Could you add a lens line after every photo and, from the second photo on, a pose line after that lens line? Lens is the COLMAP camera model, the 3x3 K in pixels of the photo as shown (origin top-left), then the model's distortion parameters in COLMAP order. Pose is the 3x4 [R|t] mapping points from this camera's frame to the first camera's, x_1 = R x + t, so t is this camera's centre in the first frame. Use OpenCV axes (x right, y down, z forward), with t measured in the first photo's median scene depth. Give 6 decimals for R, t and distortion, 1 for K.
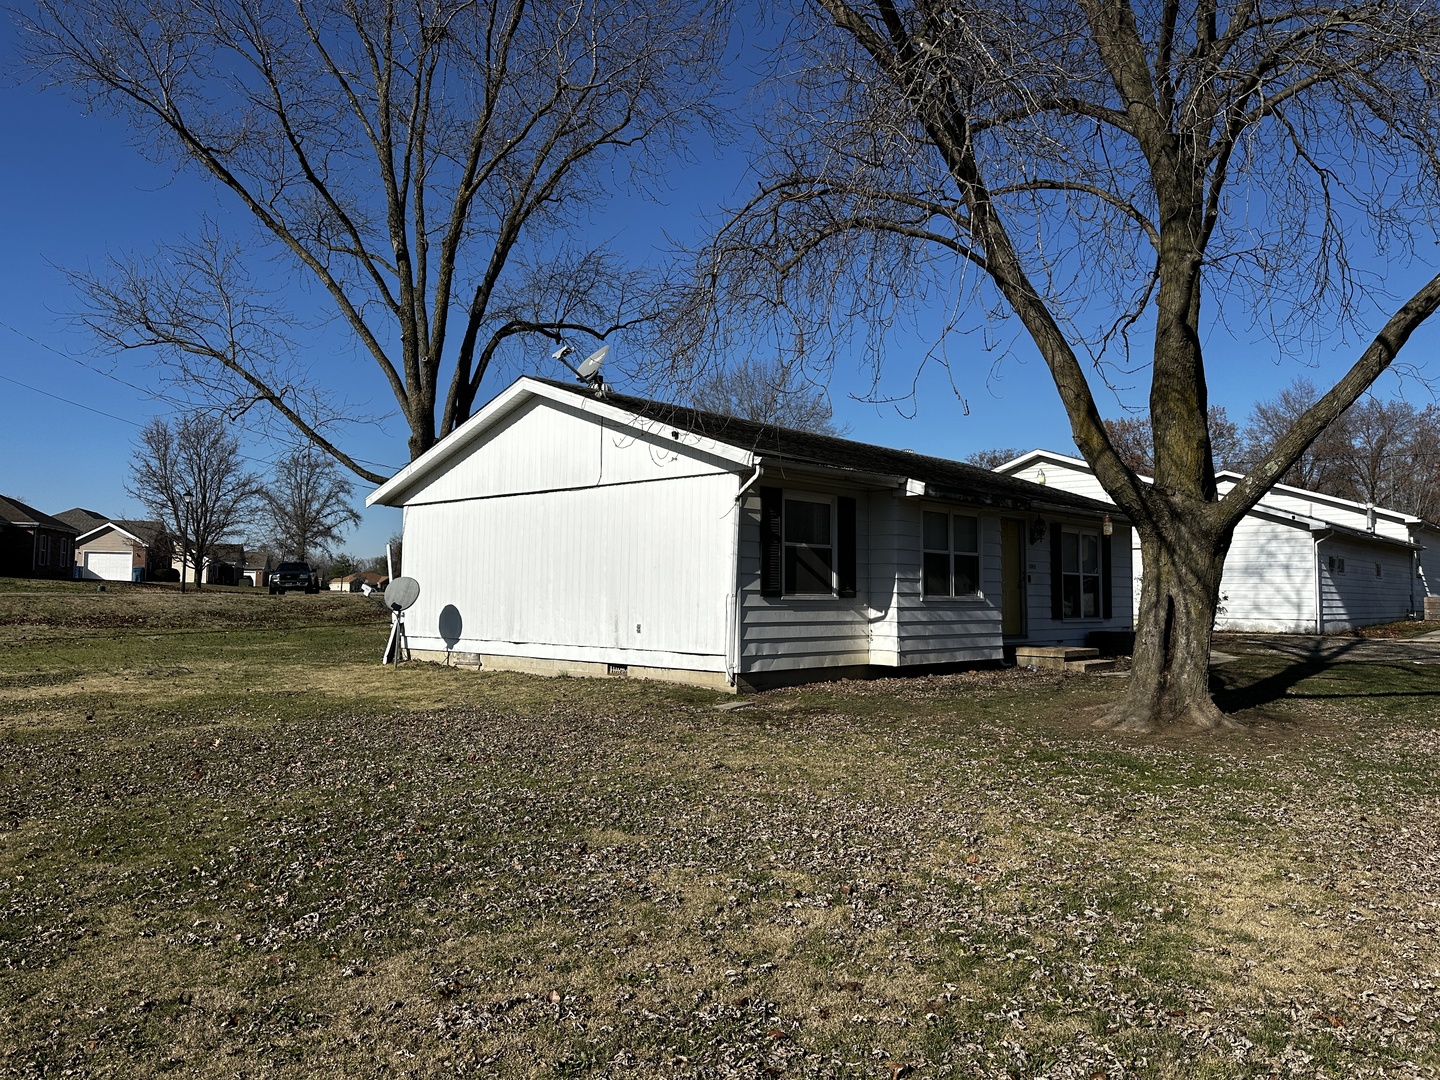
lens RADIAL K [[1007.7, 0, 733.6], [0, 1007.7, 534.5], [0, 0, 1]] dist [0.101431, -0.132833]
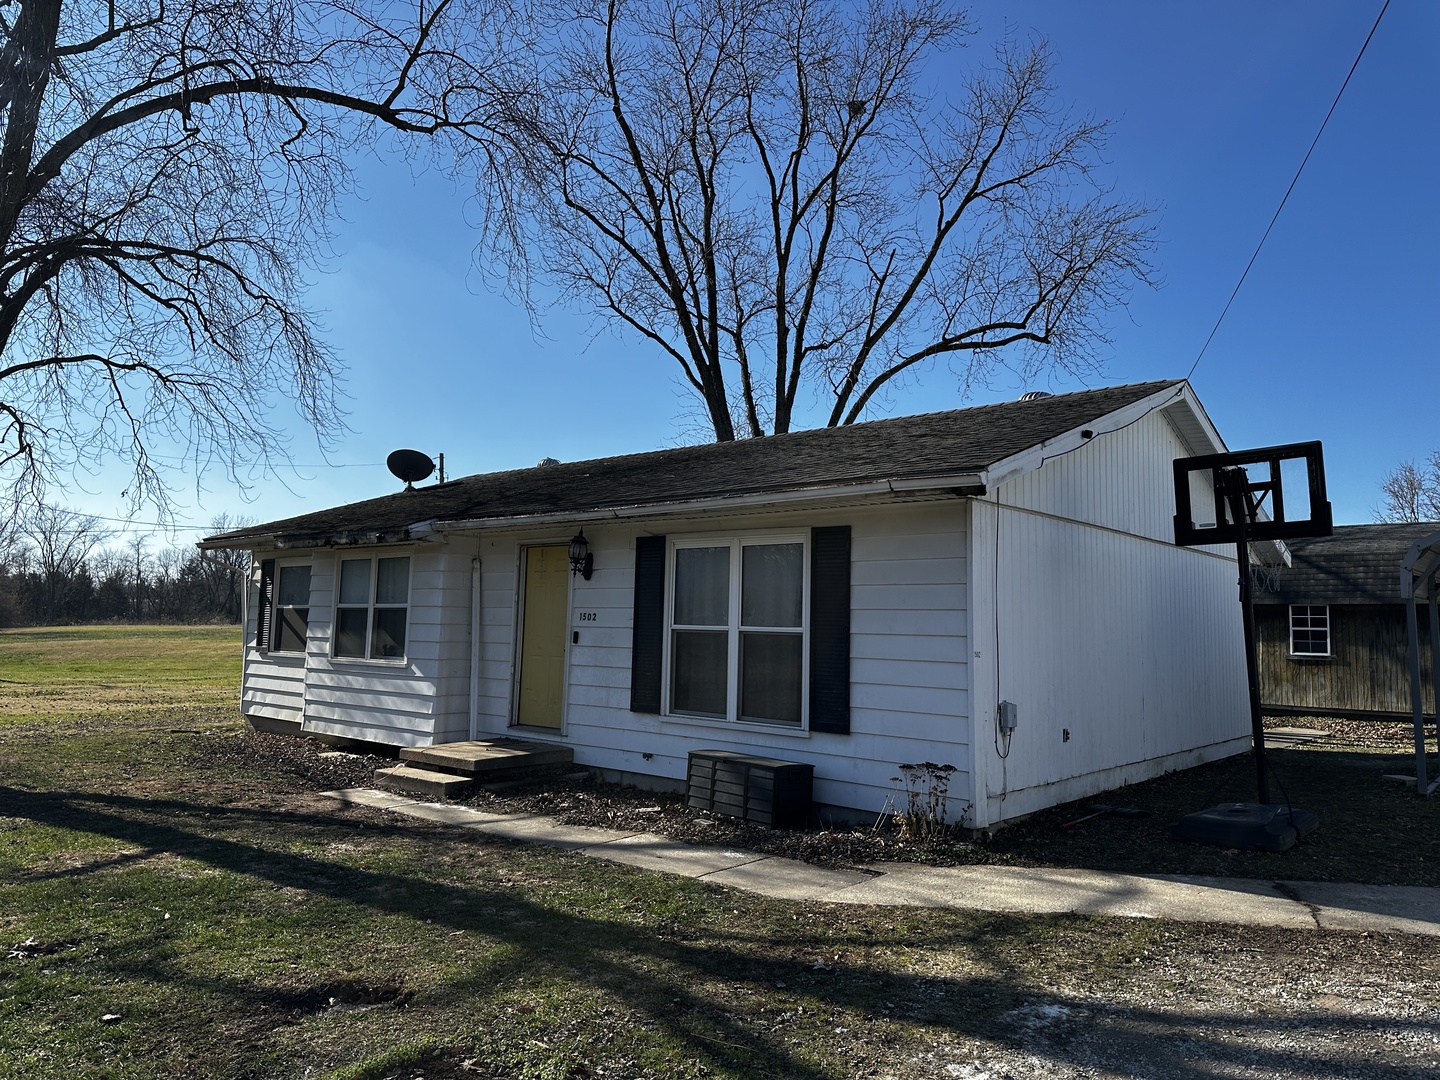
lens RADIAL K [[1007.7, 0, 733.6], [0, 1007.7, 534.5], [0, 0, 1]] dist [0.101431, -0.132833]
pose [[0.044528, -0.097290, -0.994259, 1.112750], [0.042321, 0.994537, -0.095422, 0.054562], [0.998111, -0.037830, 0.048403, 1.320975]]
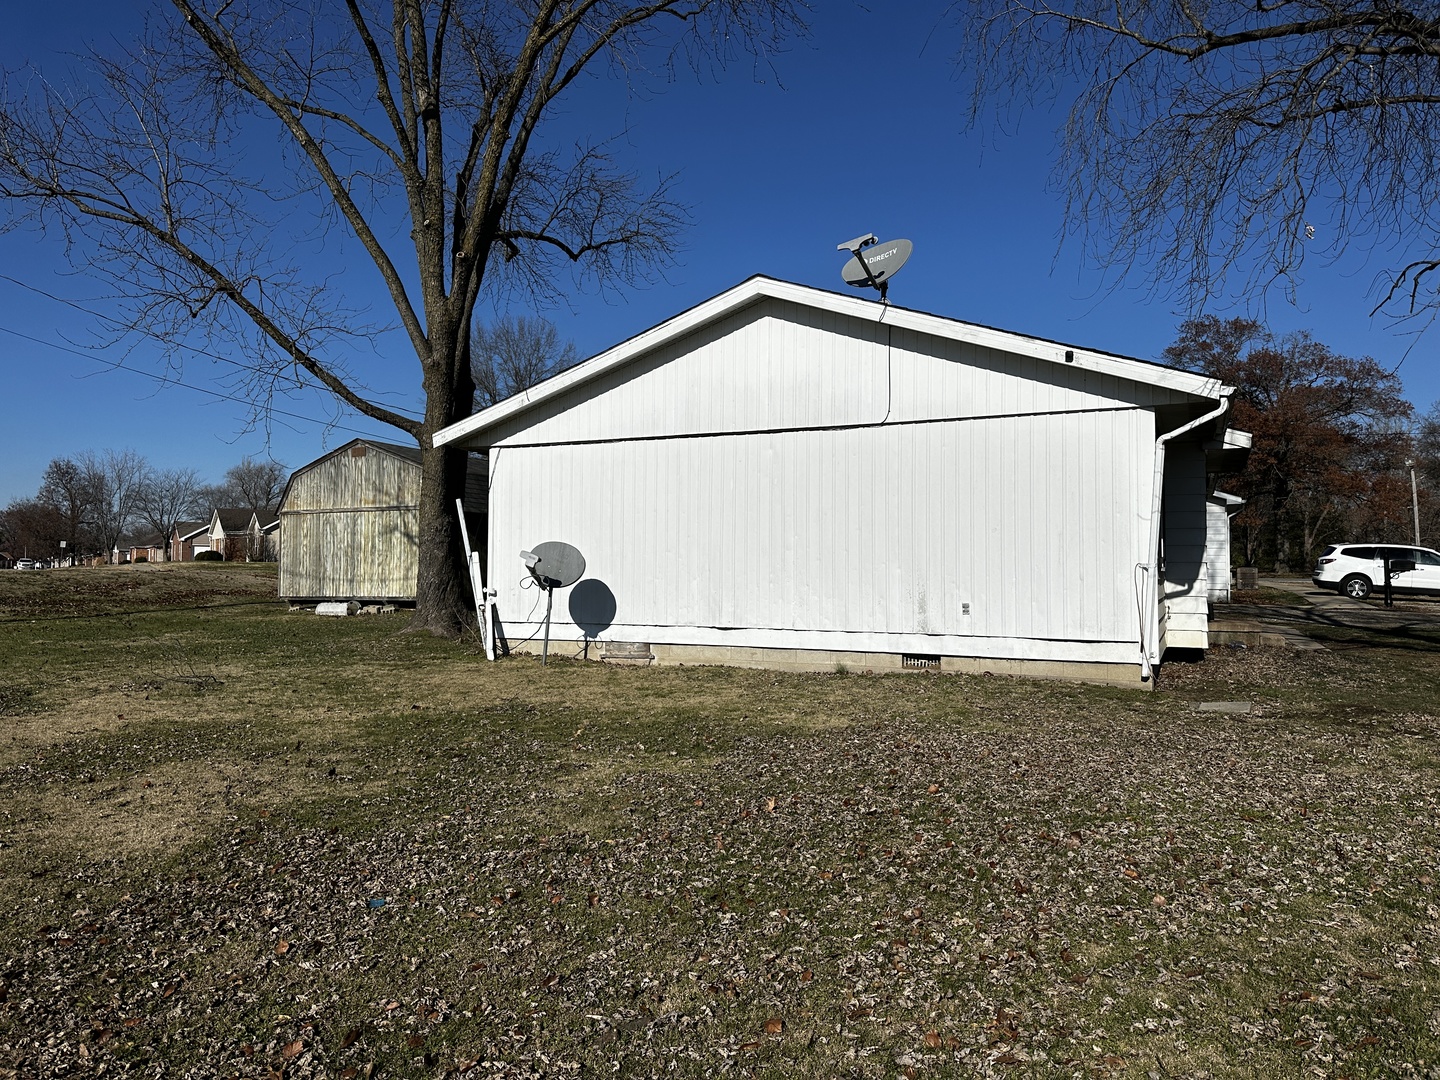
lens RADIAL K [[1007.7, 0, 733.6], [0, 1007.7, 534.5], [0, 0, 1]] dist [0.101431, -0.132833]
pose [[0.952776, 0.007820, 0.303574, -0.466463], [-0.015570, 0.999611, 0.023119, 0.019718], [-0.303275, -0.026754, 0.952527, 0.294101]]
